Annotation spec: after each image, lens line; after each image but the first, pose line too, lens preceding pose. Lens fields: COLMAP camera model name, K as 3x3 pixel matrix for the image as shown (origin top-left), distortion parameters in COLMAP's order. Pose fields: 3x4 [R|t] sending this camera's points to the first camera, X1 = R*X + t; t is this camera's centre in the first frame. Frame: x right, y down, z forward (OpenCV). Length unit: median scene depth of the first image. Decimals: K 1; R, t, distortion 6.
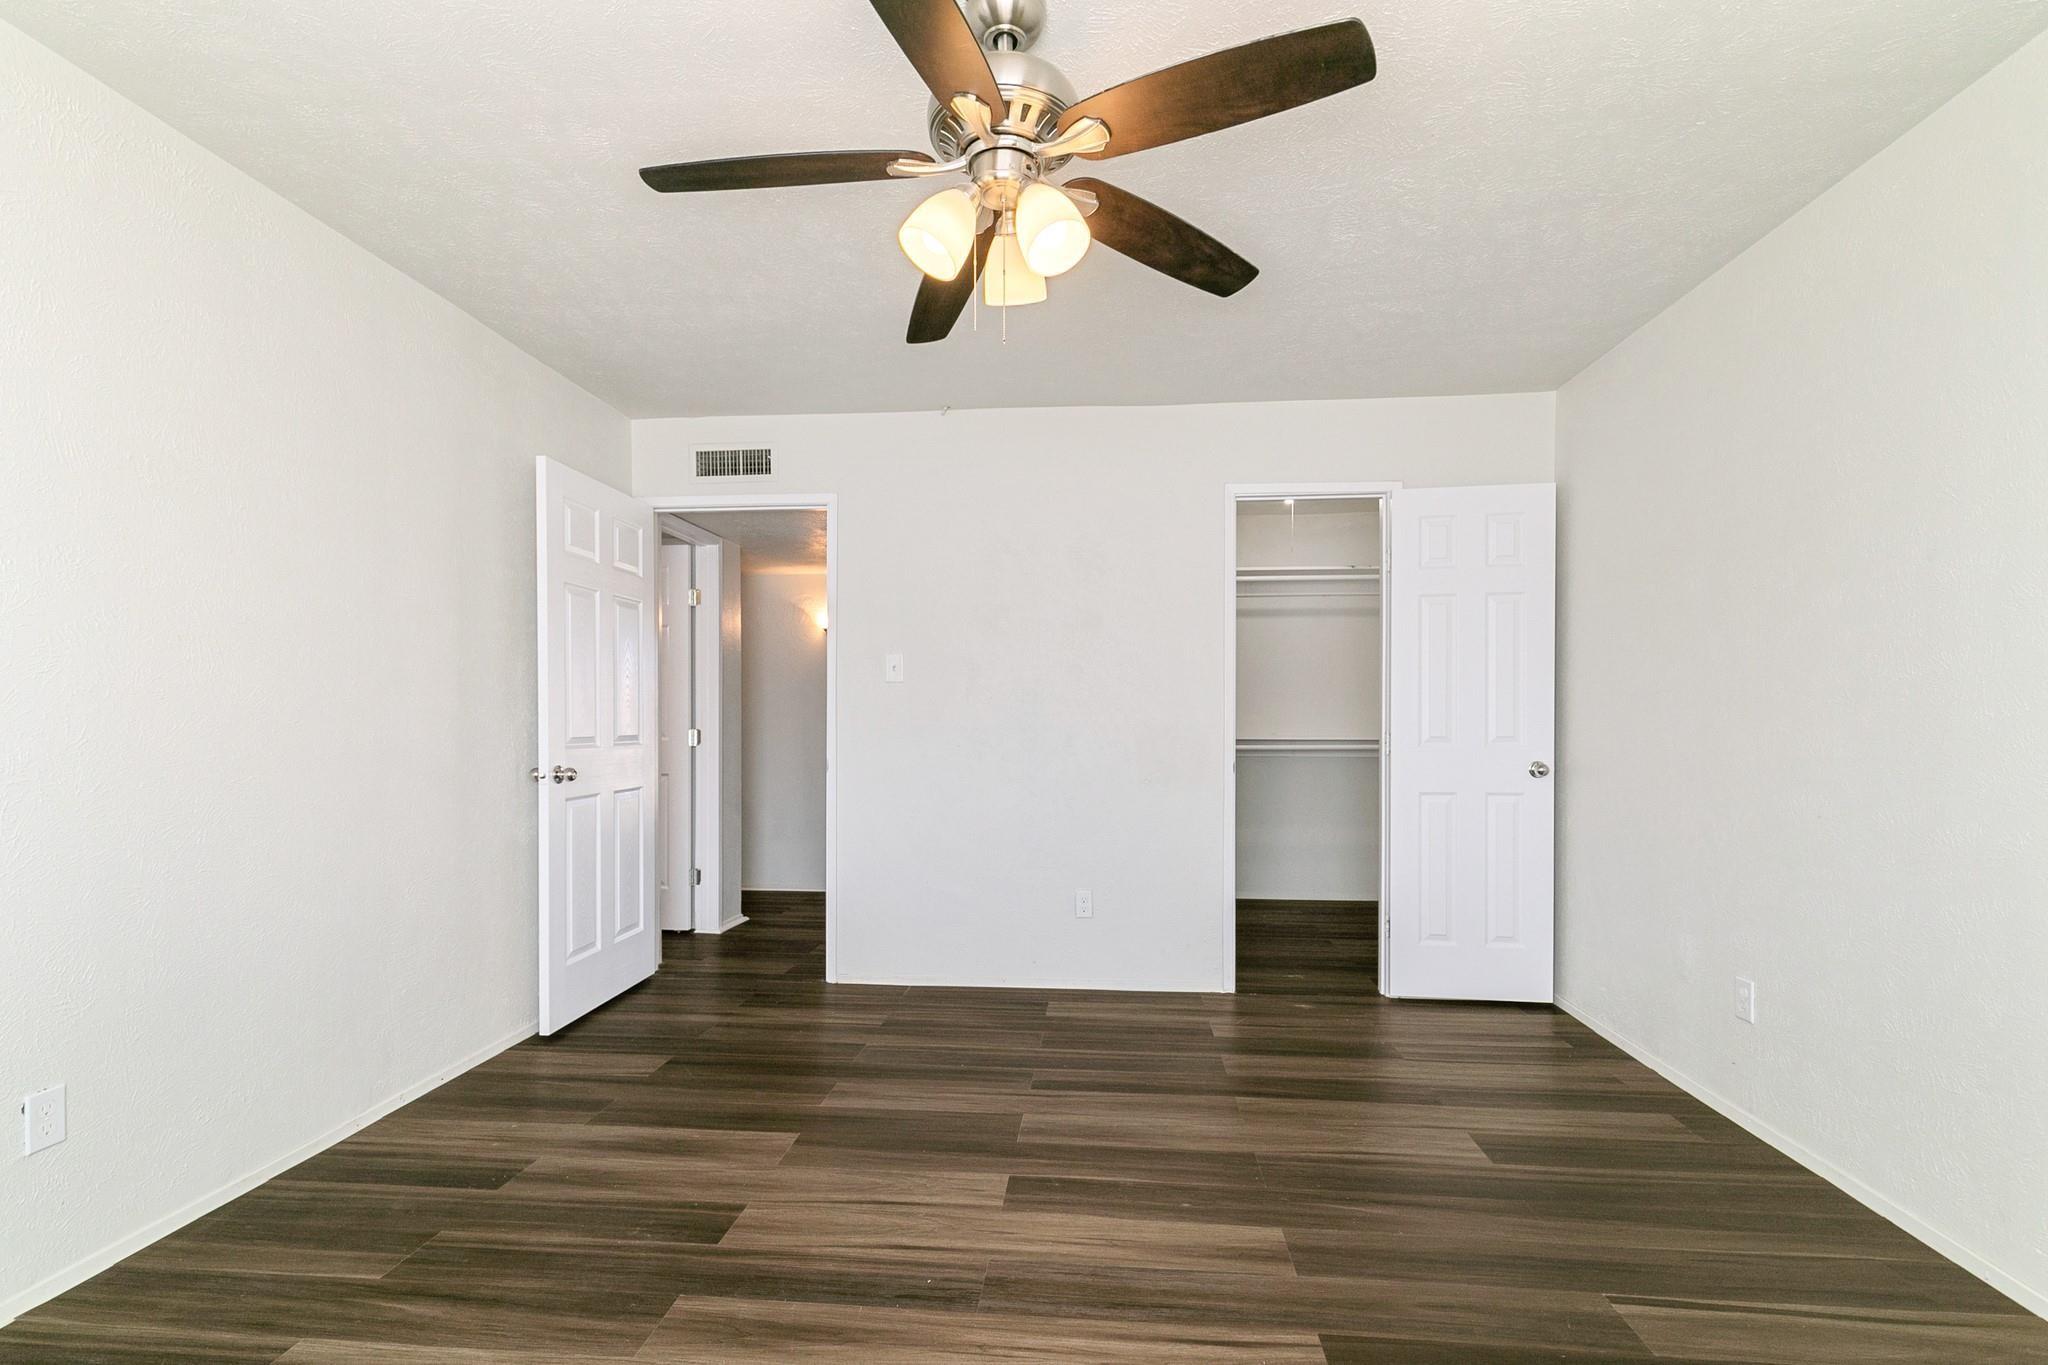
lens RADIAL K [[918.2, 0, 1023.3], [0, 918.2, 691.7], [0, 0, 1]] dist [0.001780, -0.000243]
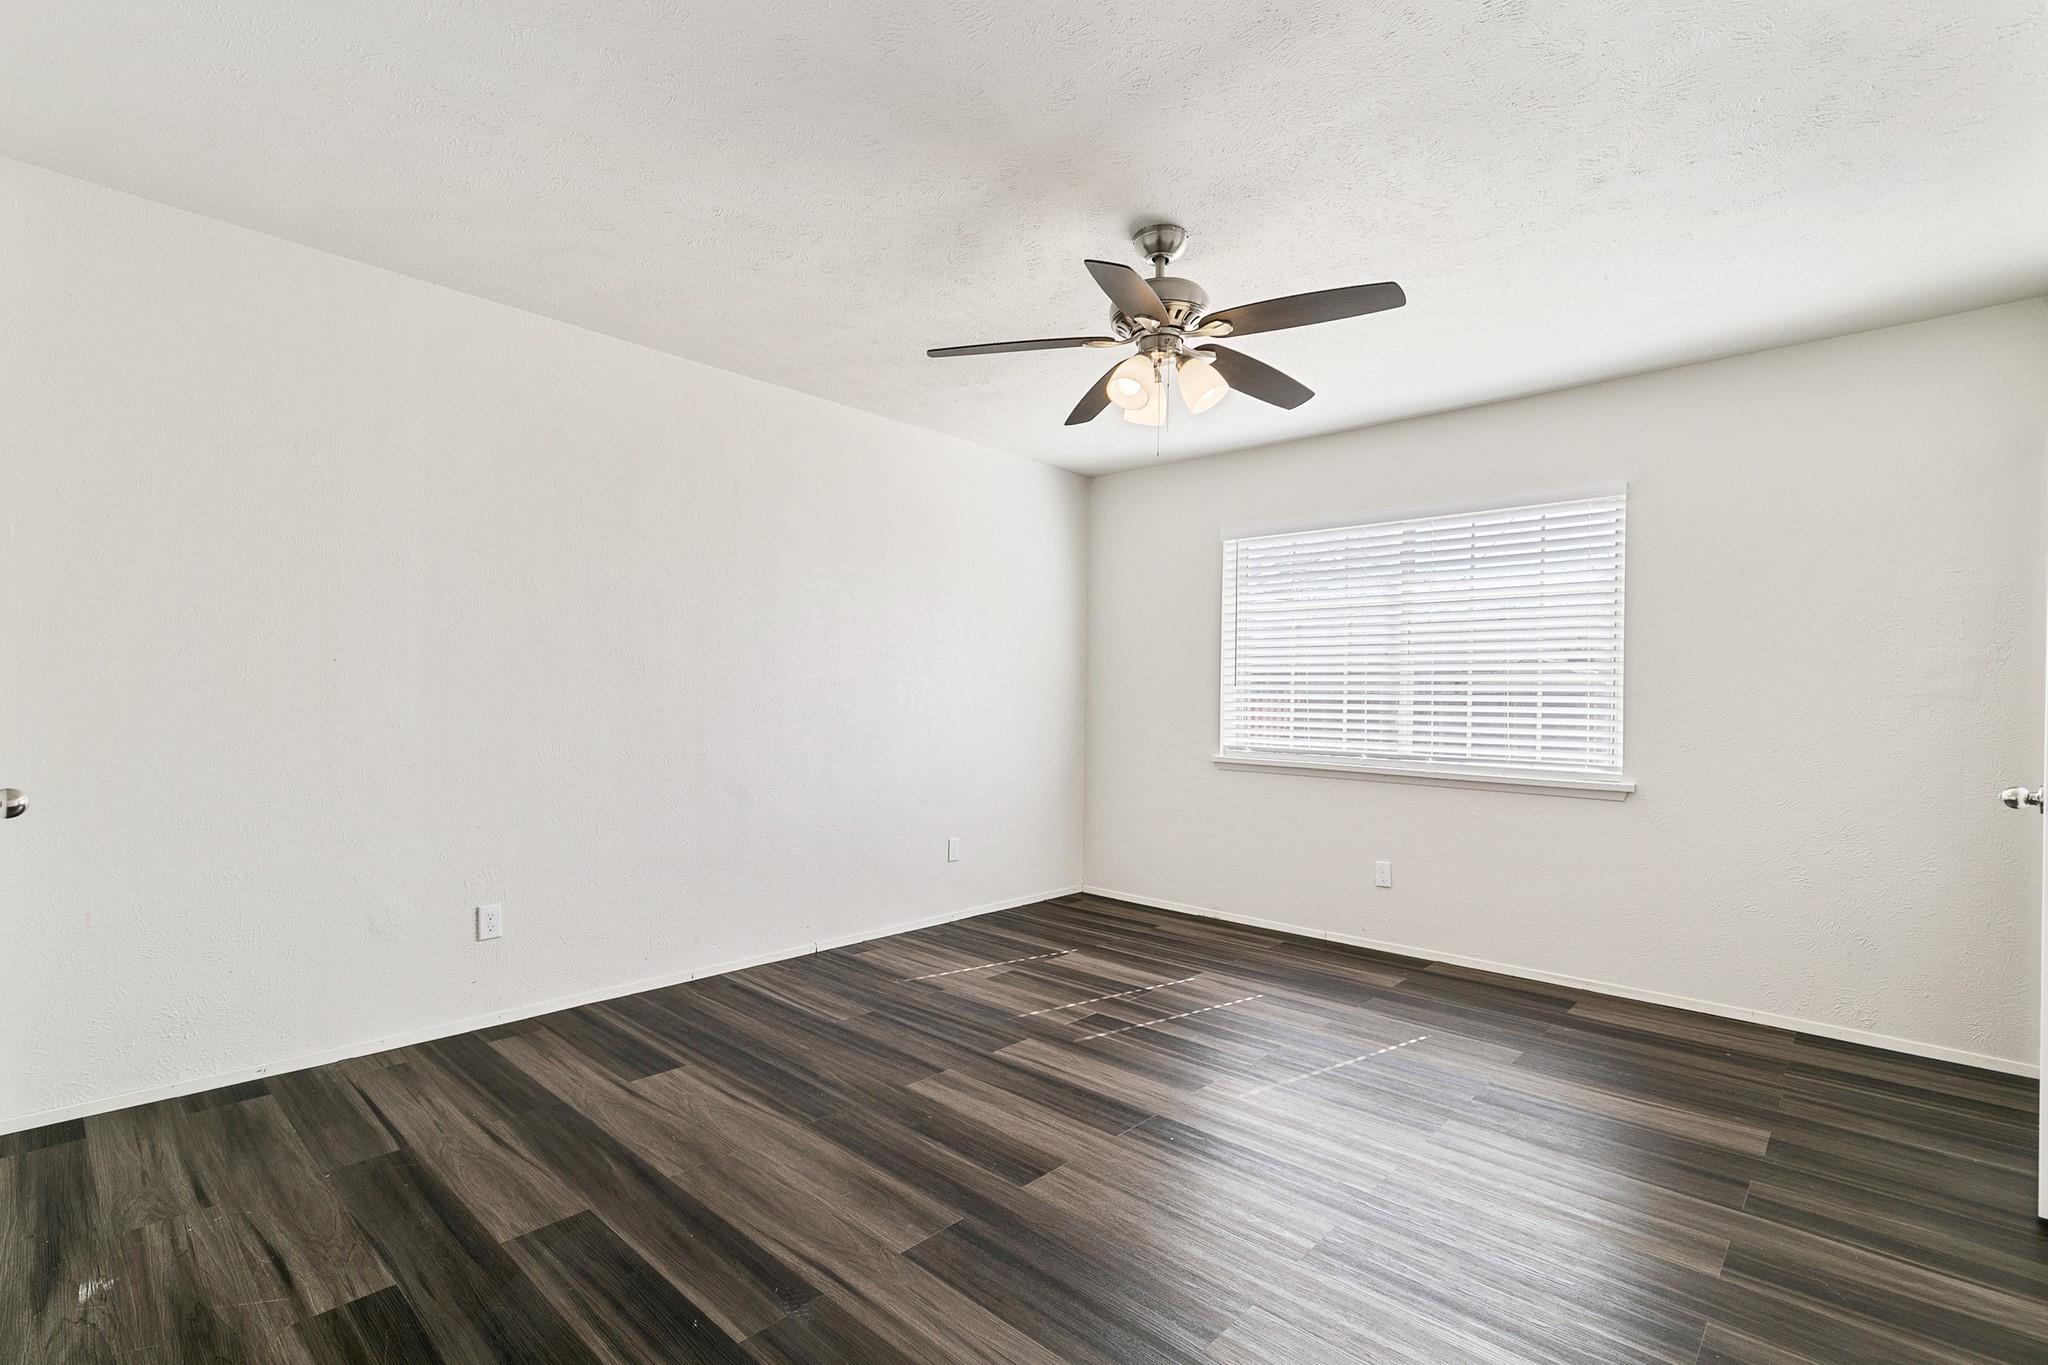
lens RADIAL K [[918.2, 0, 1023.3], [0, 918.2, 691.7], [0, 0, 1]] dist [0.001780, -0.000243]
pose [[-0.765535, -0.001861, 0.643392, -0.506643], [-0.016493, 0.999724, -0.016732, 0.043395], [-0.643183, -0.023421, -0.765354, 1.450606]]
